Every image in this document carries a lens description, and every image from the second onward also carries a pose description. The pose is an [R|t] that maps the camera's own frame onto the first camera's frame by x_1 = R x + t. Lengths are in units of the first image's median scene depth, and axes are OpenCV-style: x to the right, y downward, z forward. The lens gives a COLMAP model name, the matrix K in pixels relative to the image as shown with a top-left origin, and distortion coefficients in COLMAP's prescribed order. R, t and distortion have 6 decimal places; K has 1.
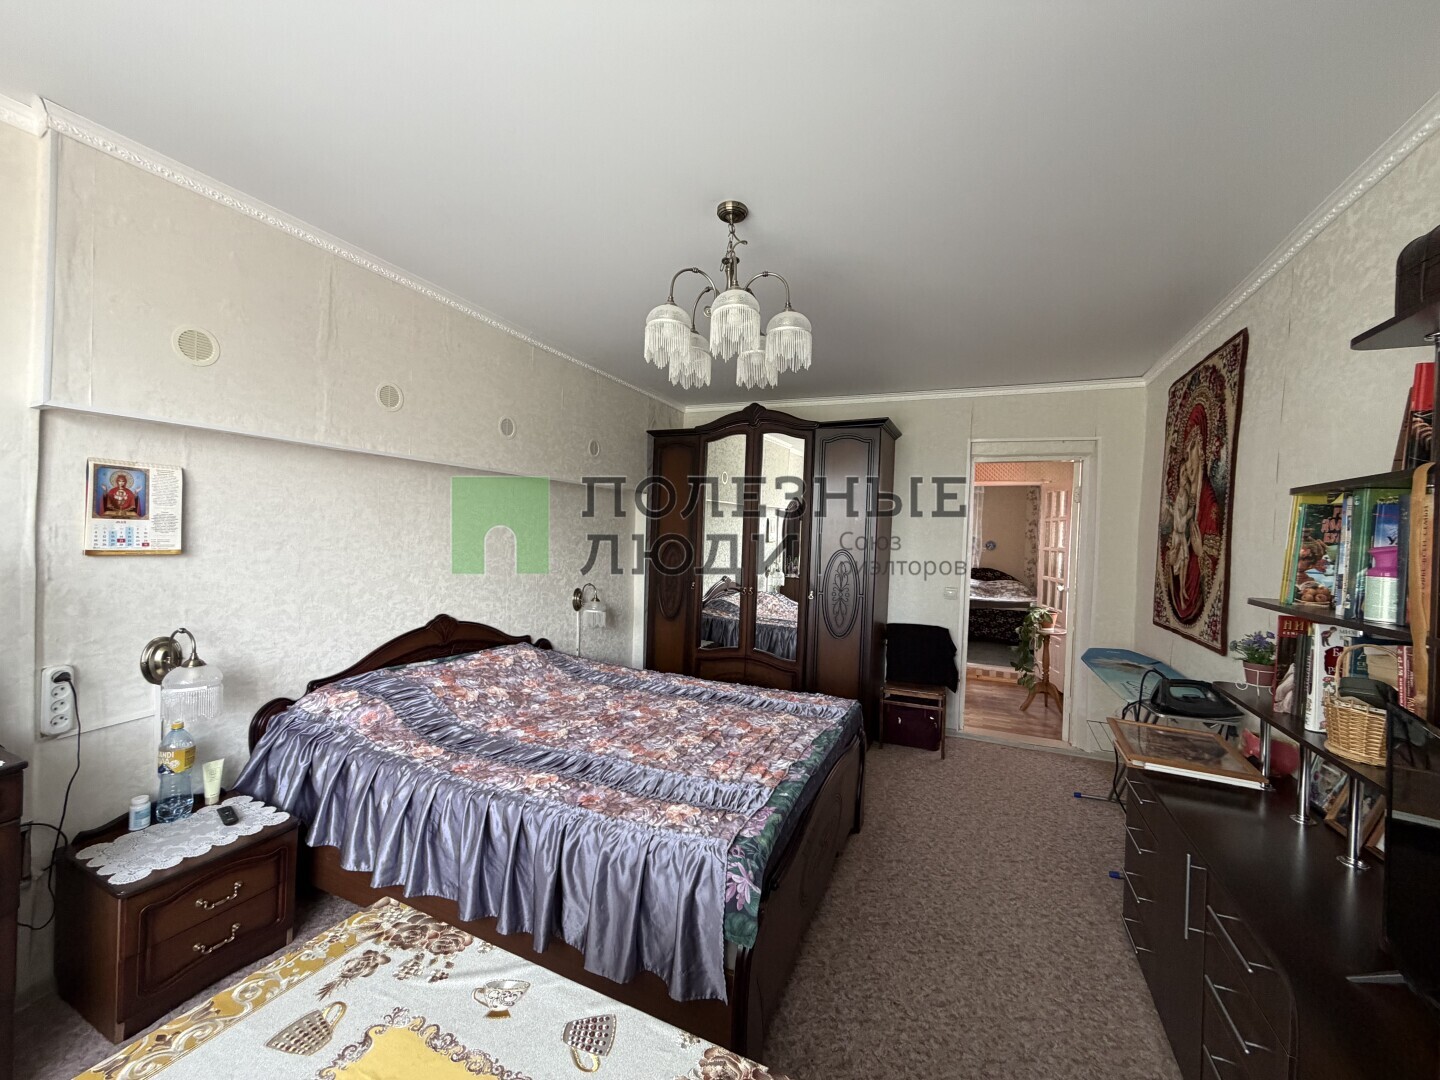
lens RADIAL K [[568.1, 0, 718.7], [0, 568.1, 538.0], [0, 0, 1]] dist [0.000380, -0.000044]
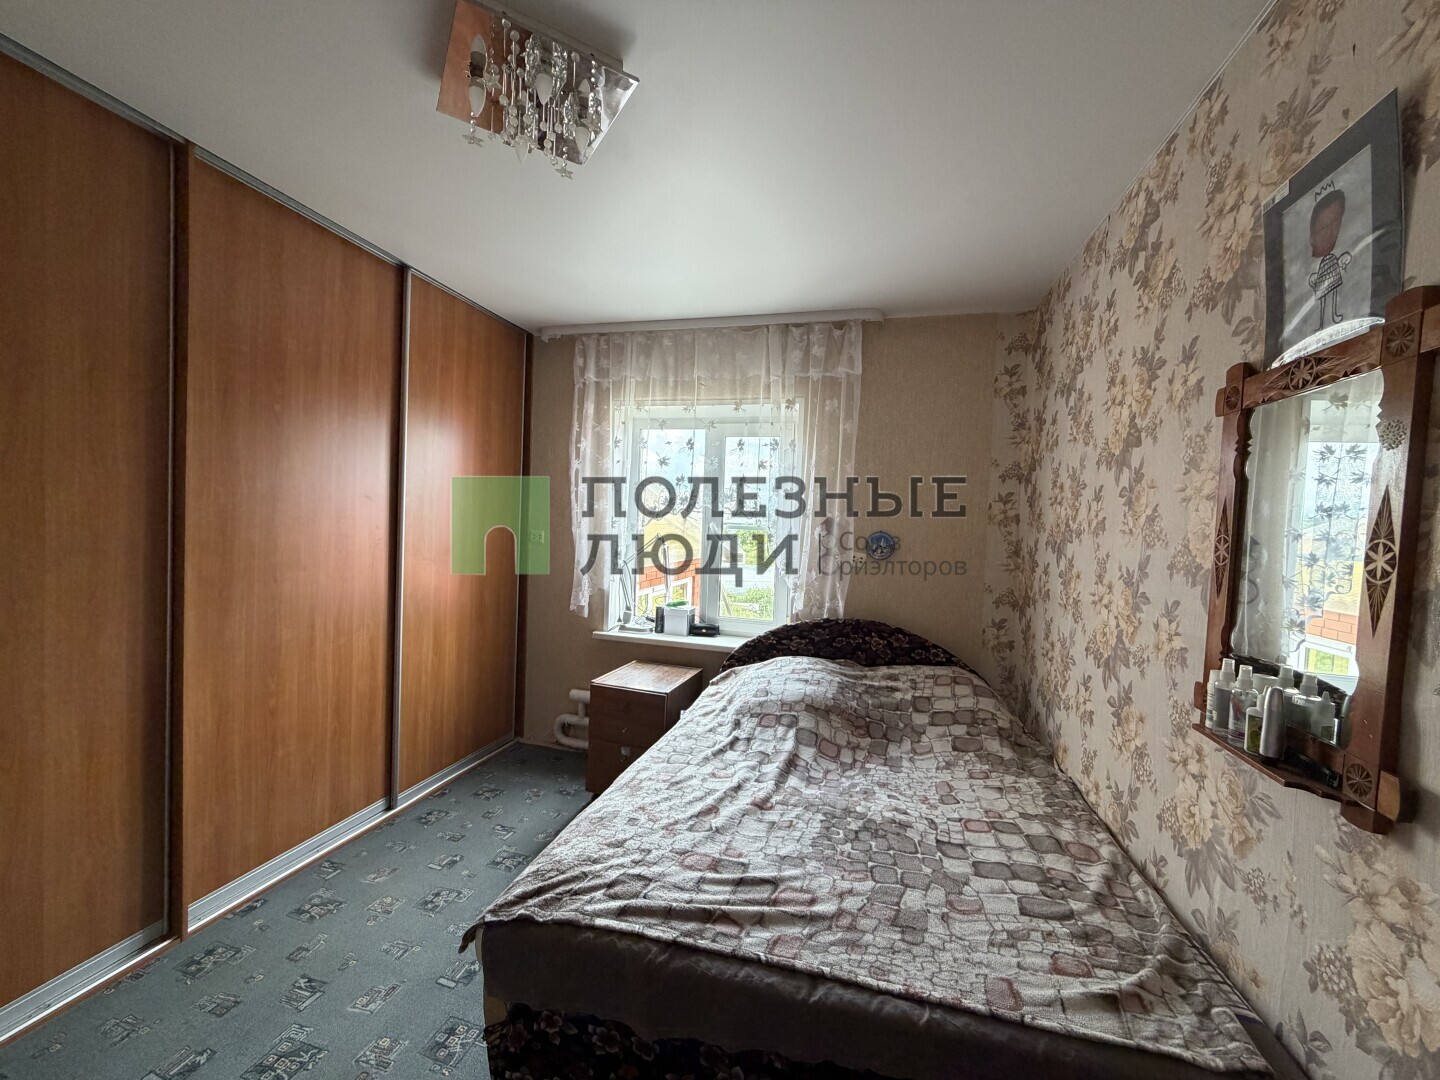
lens RADIAL K [[568.1, 0, 721.3], [0, 568.1, 543.4], [0, 0, 1]] dist [0.000380, -0.000044]
pose [[0.987869, -0.007629, 0.155103, 0.353468], [0.002395, 0.999422, 0.033906, 0.000636], [-0.155272, -0.033123, 0.987316, 0.725085]]
